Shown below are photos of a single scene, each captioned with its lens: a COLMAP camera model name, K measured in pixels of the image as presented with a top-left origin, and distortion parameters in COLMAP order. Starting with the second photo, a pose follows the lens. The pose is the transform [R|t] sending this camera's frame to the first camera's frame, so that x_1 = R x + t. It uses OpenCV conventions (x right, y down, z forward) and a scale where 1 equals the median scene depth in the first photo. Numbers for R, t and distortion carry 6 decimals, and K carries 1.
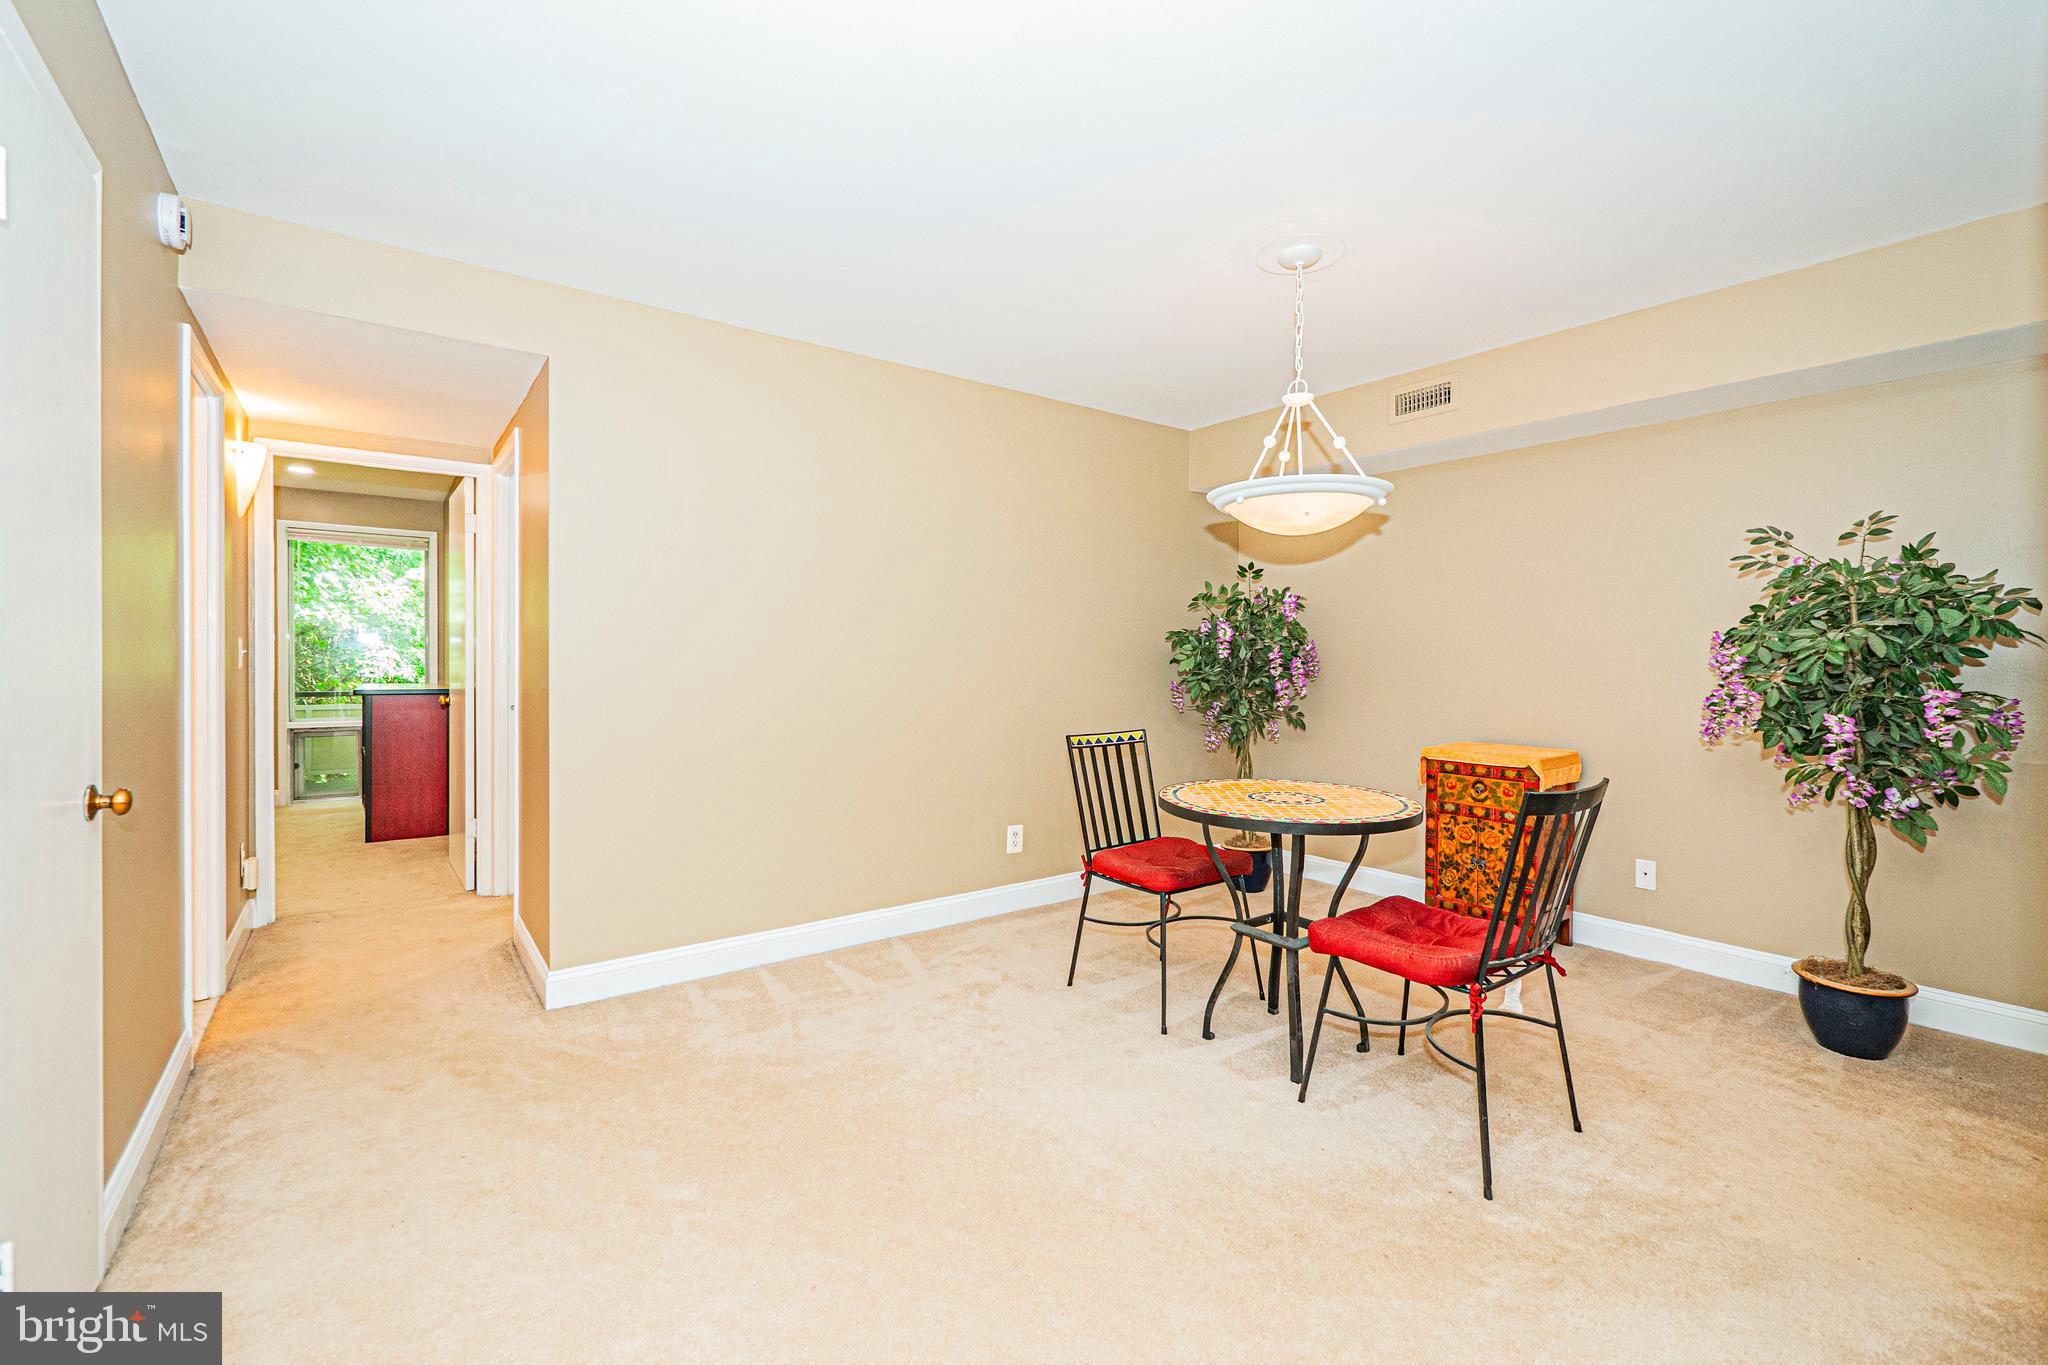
lens RADIAL K [[860.5, 0, 1025.0], [0, 860.5, 670.0], [0, 0, 1]] dist [-0.007211, 0.001500]
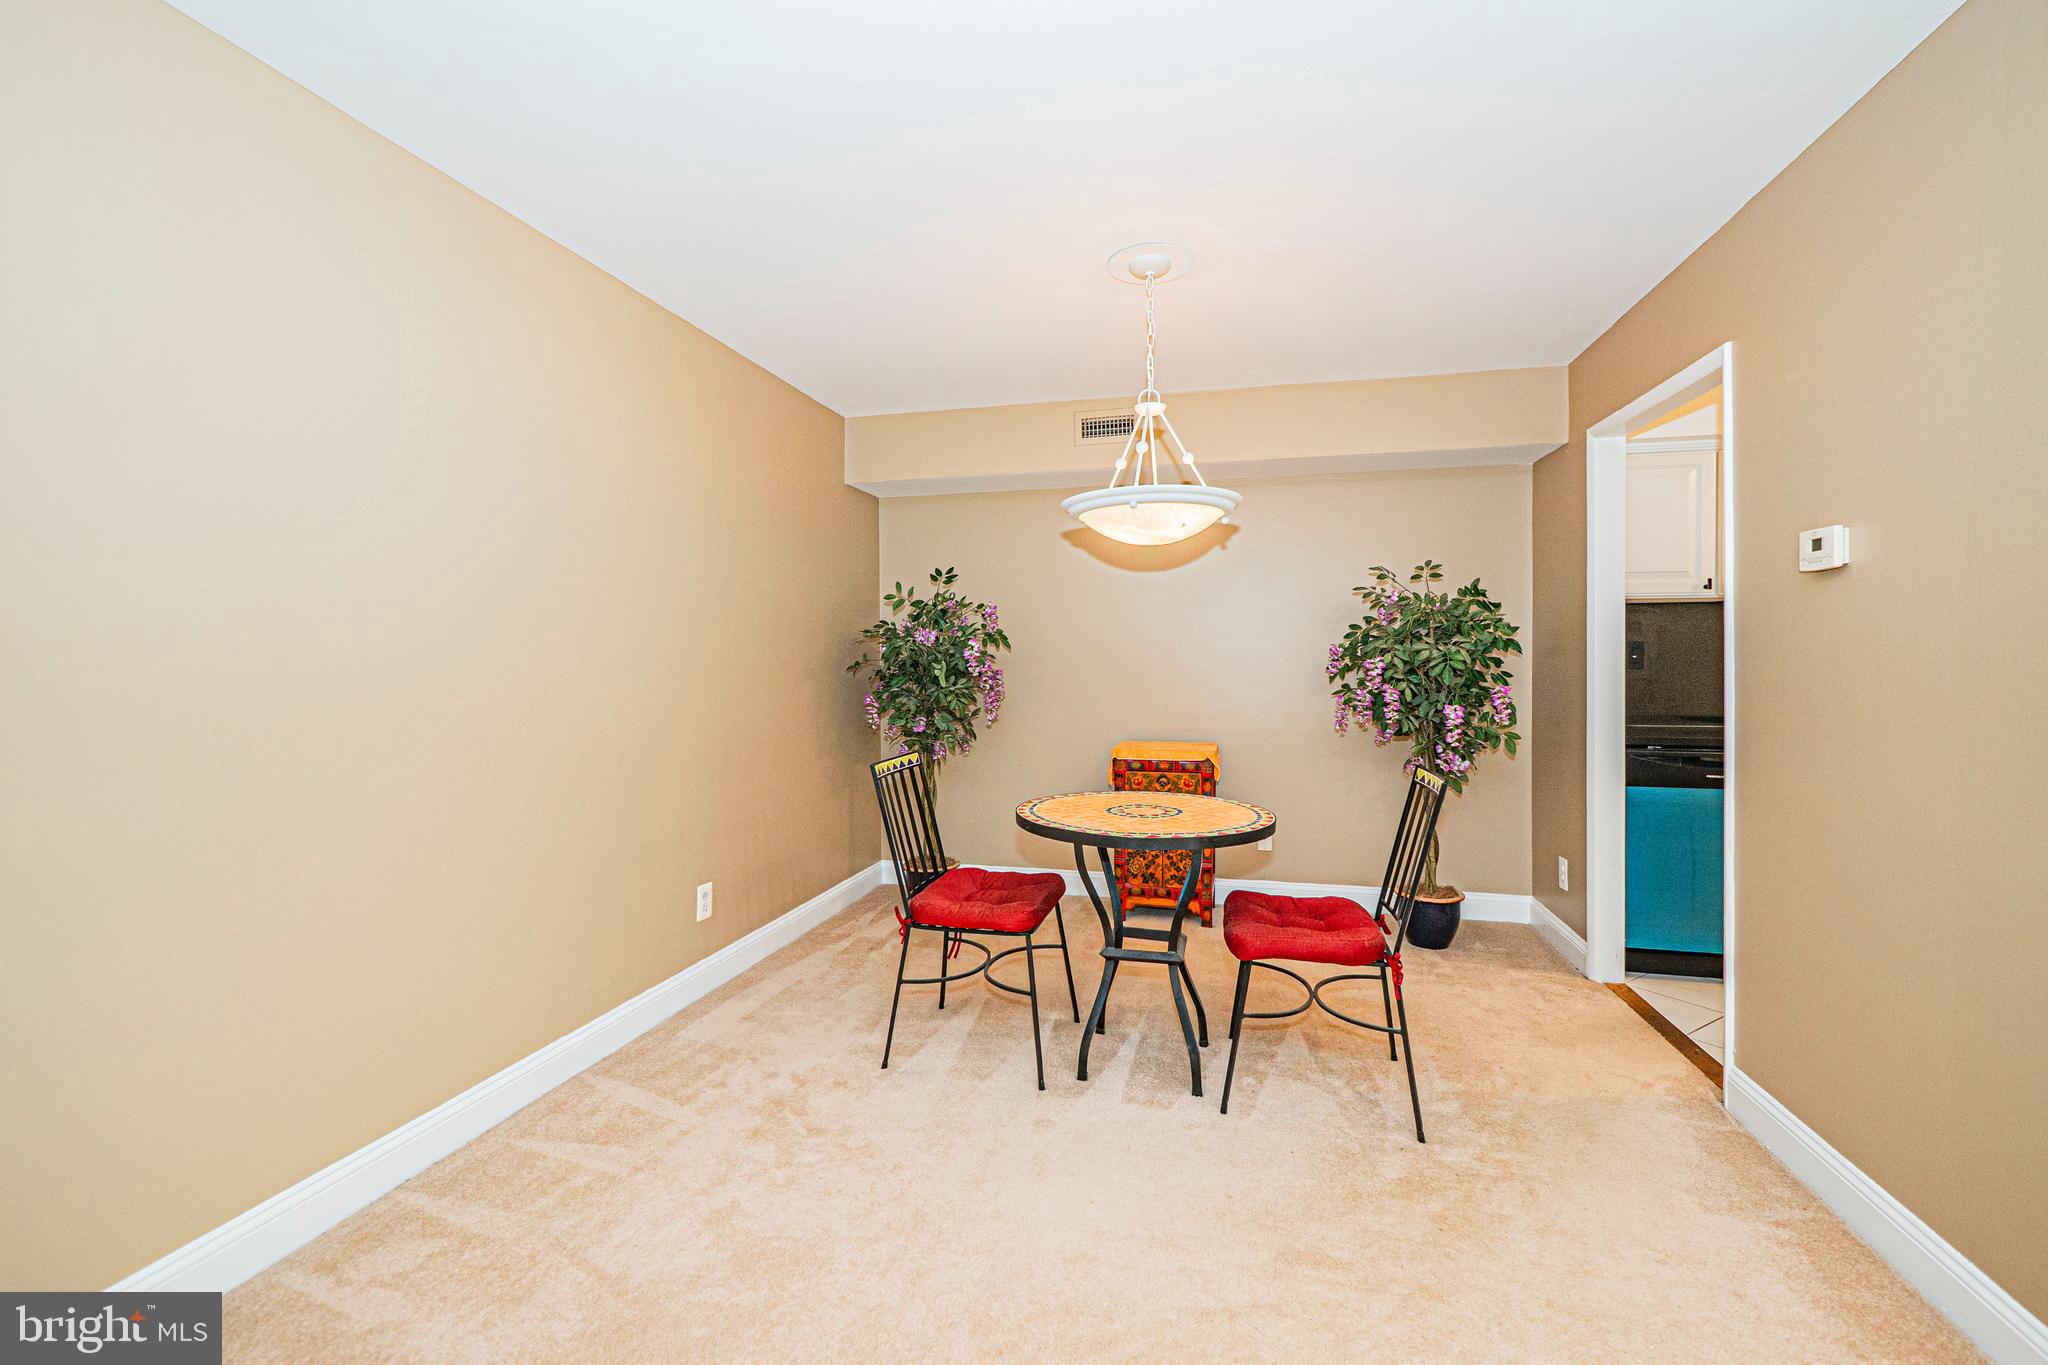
lens RADIAL K [[860.5, 0, 1023.6], [0, 860.5, 670.3], [0, 0, 1]] dist [-0.007211, 0.001500]
pose [[0.776871, -0.010978, 0.629564, -0.368941], [0.014565, 0.999894, -0.000538, -0.011788], [-0.629491, 0.009588, 0.776949, 0.279681]]
